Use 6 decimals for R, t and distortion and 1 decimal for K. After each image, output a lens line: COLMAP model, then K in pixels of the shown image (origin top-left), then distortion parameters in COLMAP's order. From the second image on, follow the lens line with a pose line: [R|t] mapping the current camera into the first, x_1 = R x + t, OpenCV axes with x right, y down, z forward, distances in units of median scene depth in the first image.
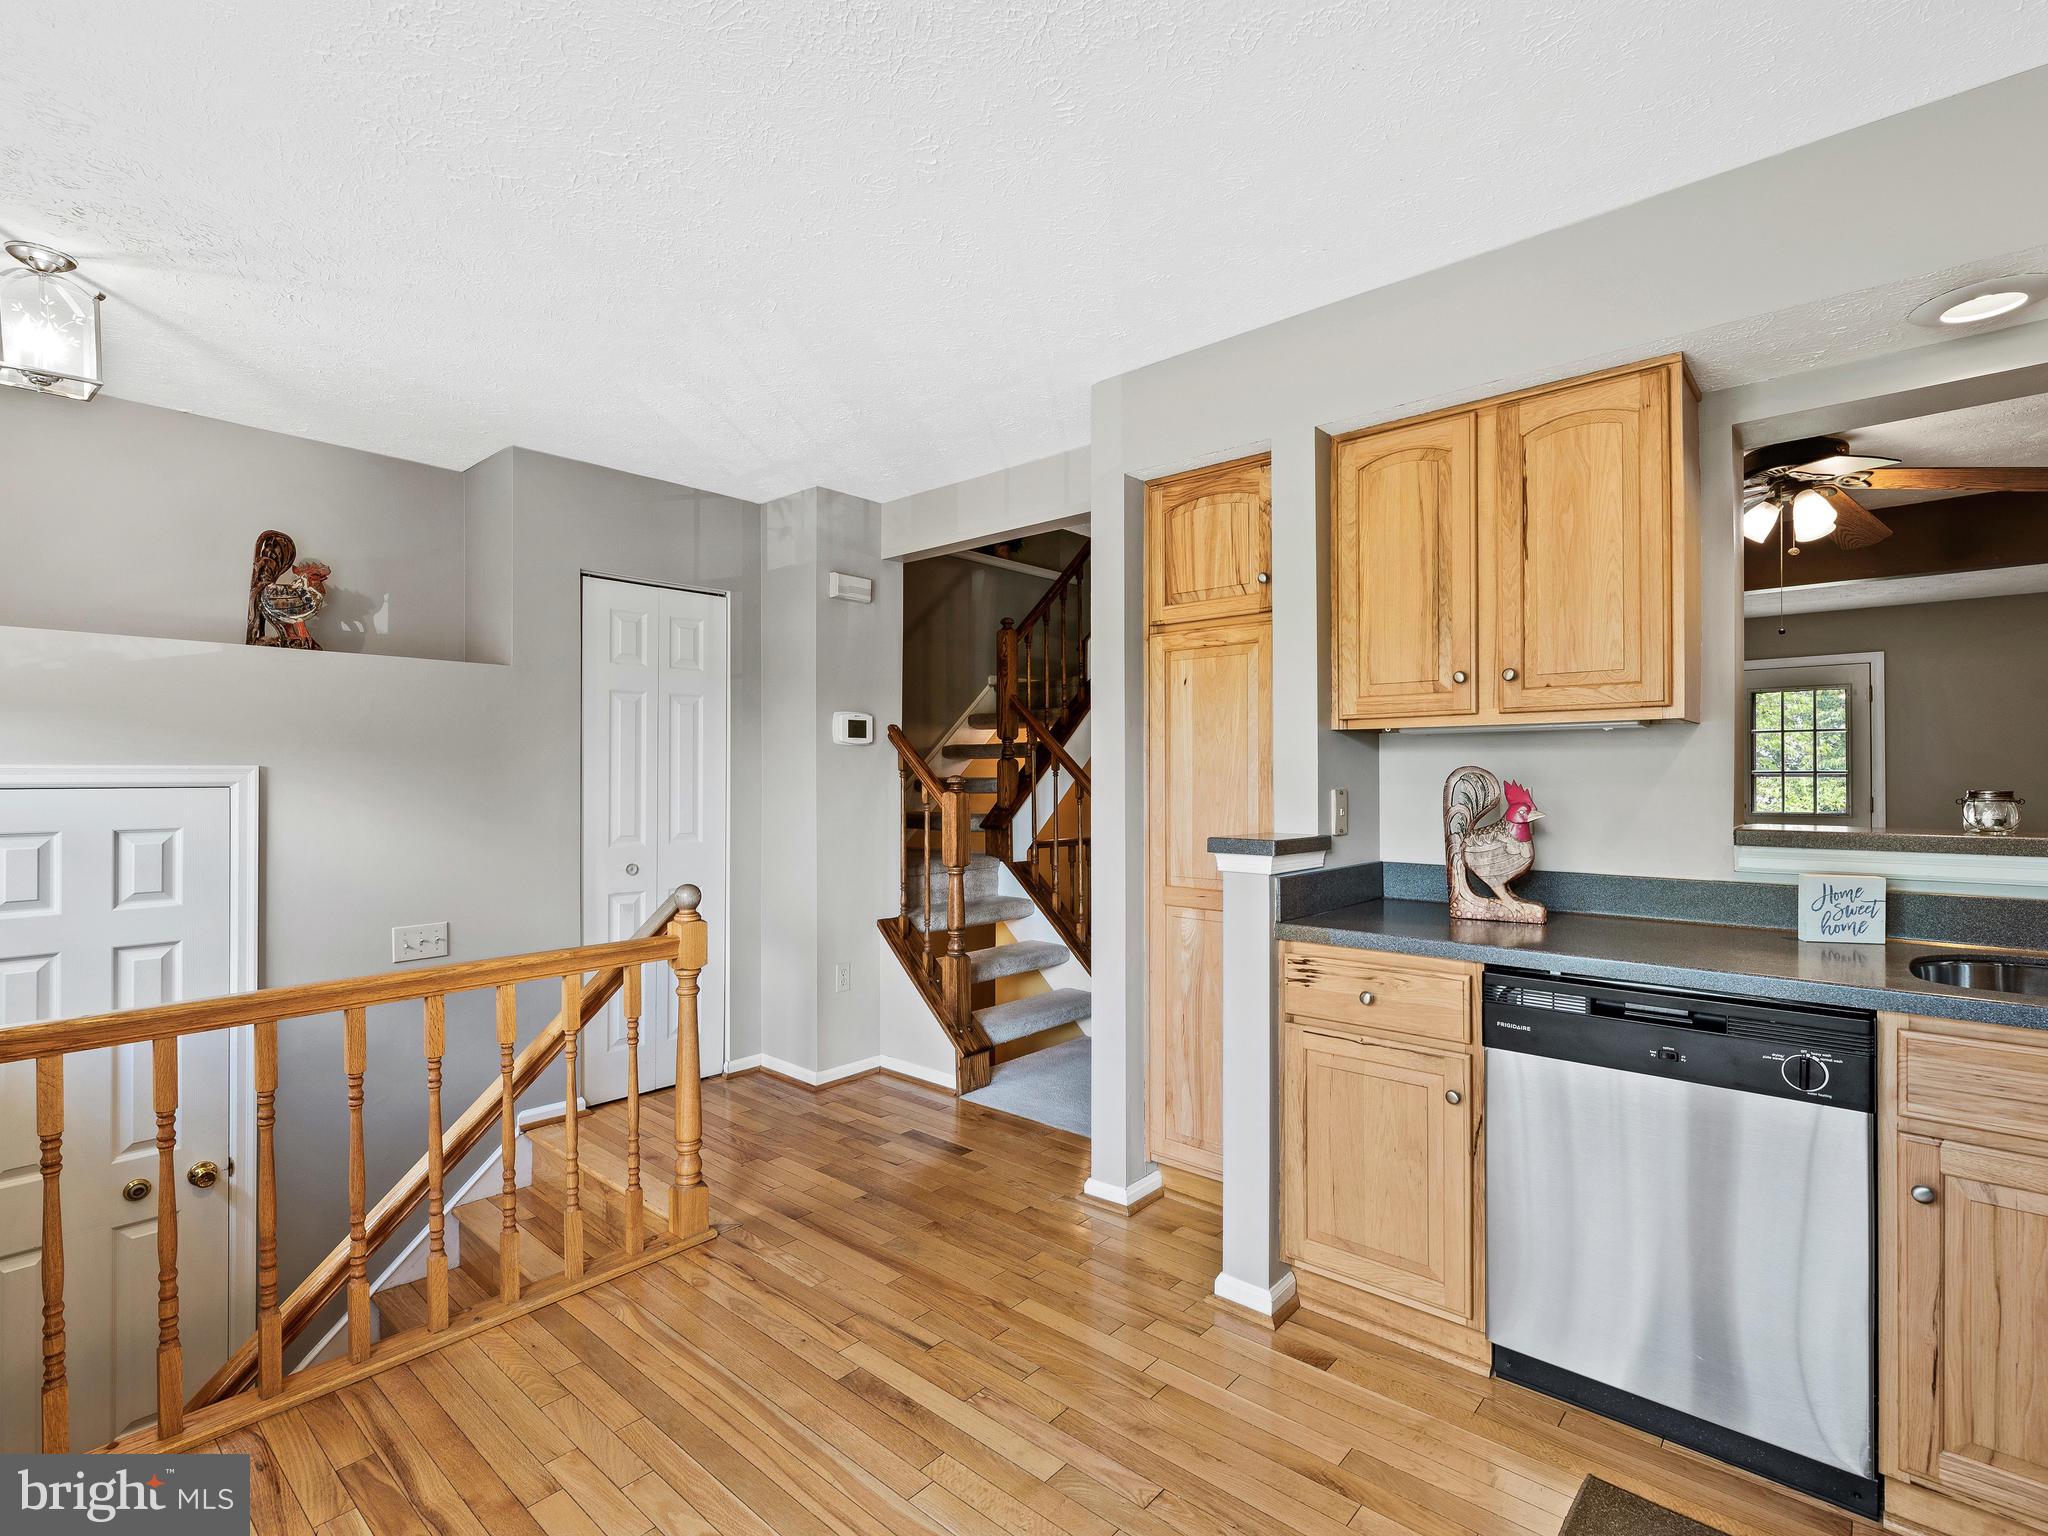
lens RADIAL K [[937.3, 0, 1004.2], [0, 937.3, 774.0], [0, 0, 1]] dist [-0.001142, -0.000275]
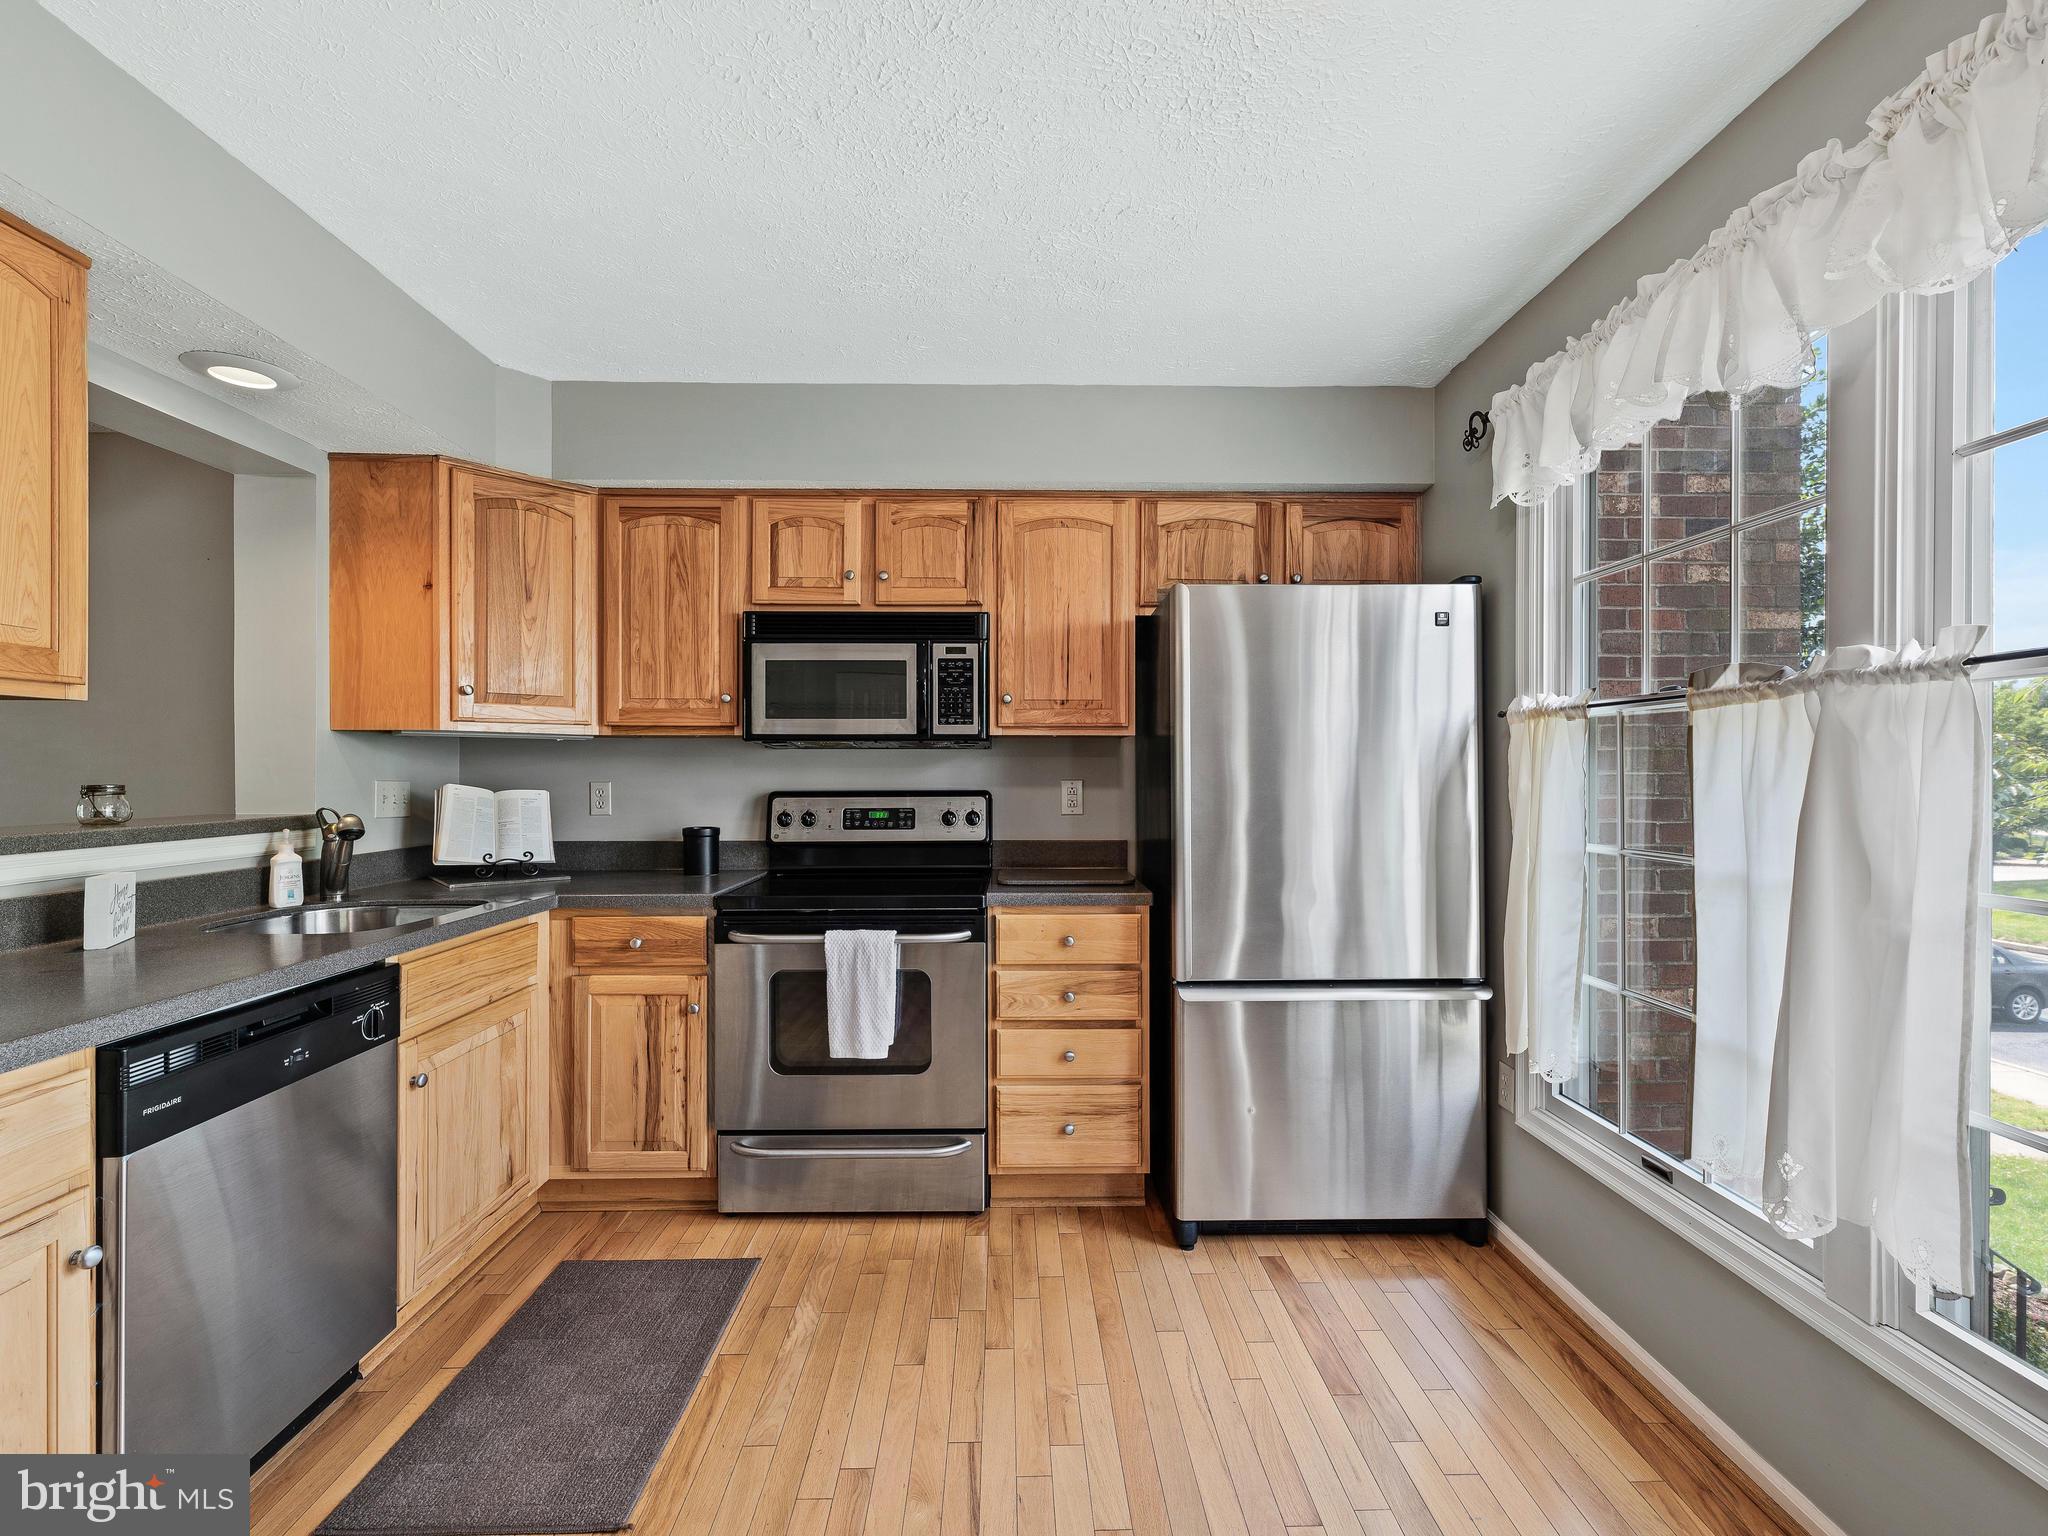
lens RADIAL K [[937.3, 0, 1023.9], [0, 937.3, 766.5], [0, 0, 1]] dist [-0.001142, -0.000275]
pose [[-0.678072, 0.003815, 0.734986, -0.400892], [-0.001934, 0.999974, -0.006975, 0.002721], [-0.734993, -0.006150, -0.678046, 0.853142]]
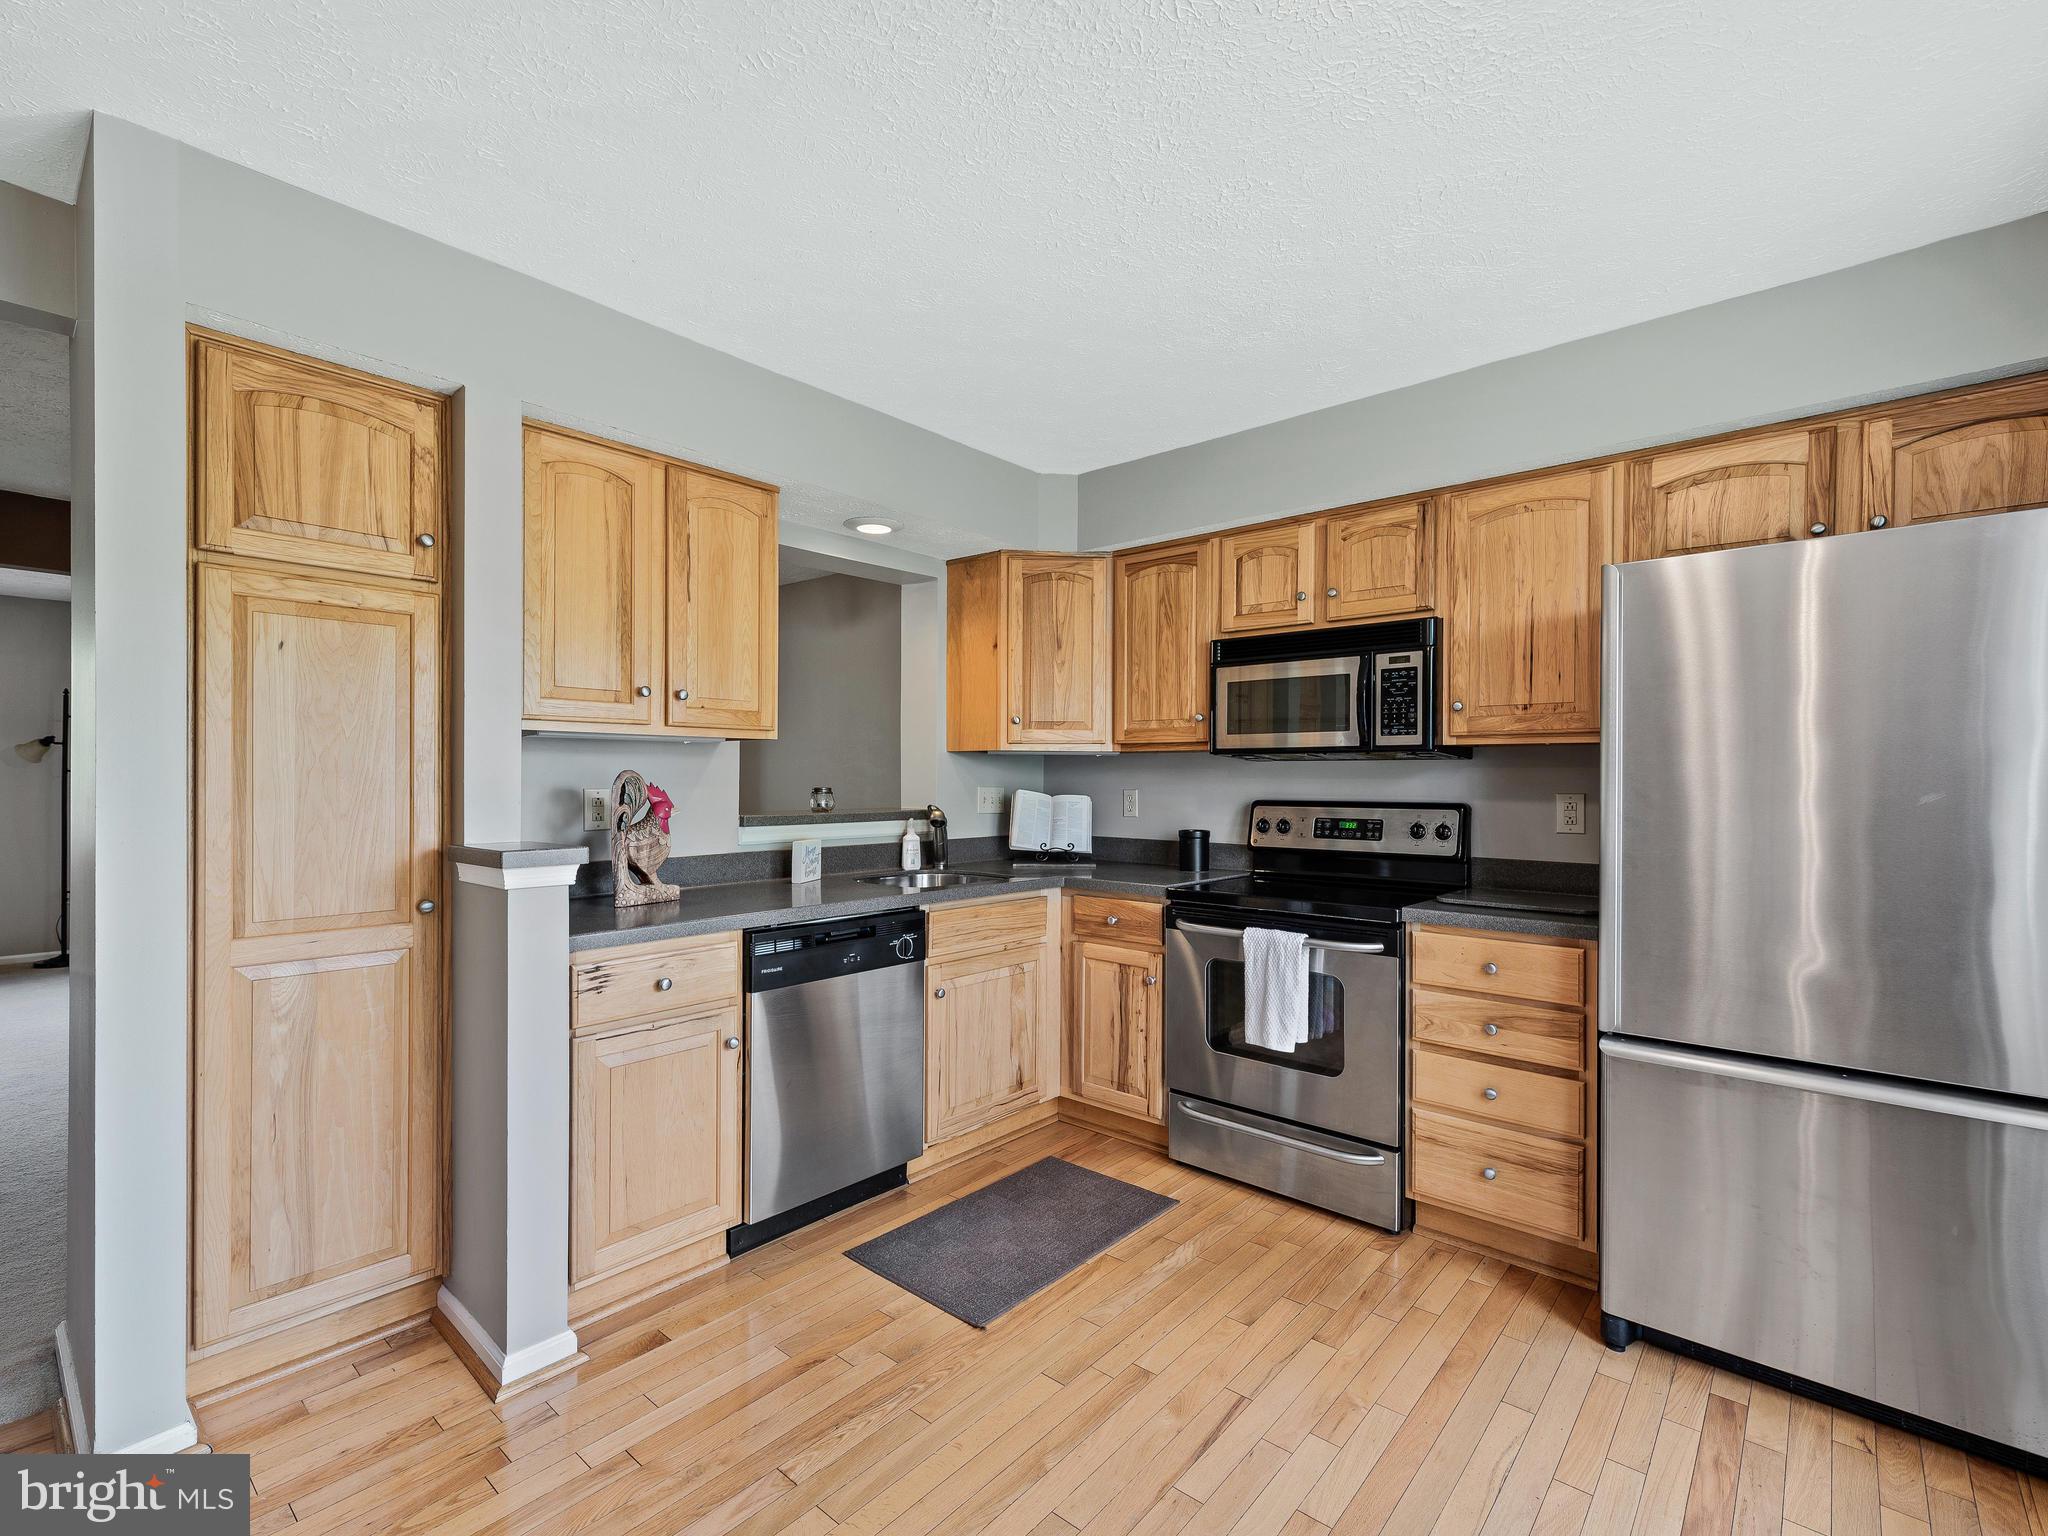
lens RADIAL K [[937.3, 0, 1021.5], [0, 937.3, 775.6], [0, 0, 1]] dist [-0.001142, -0.000275]
pose [[0.001771, 0.002643, 0.999995, -0.655920], [-0.007216, 0.999971, -0.002630, -0.002364], [-0.999972, -0.007212, 0.001790, 0.553197]]
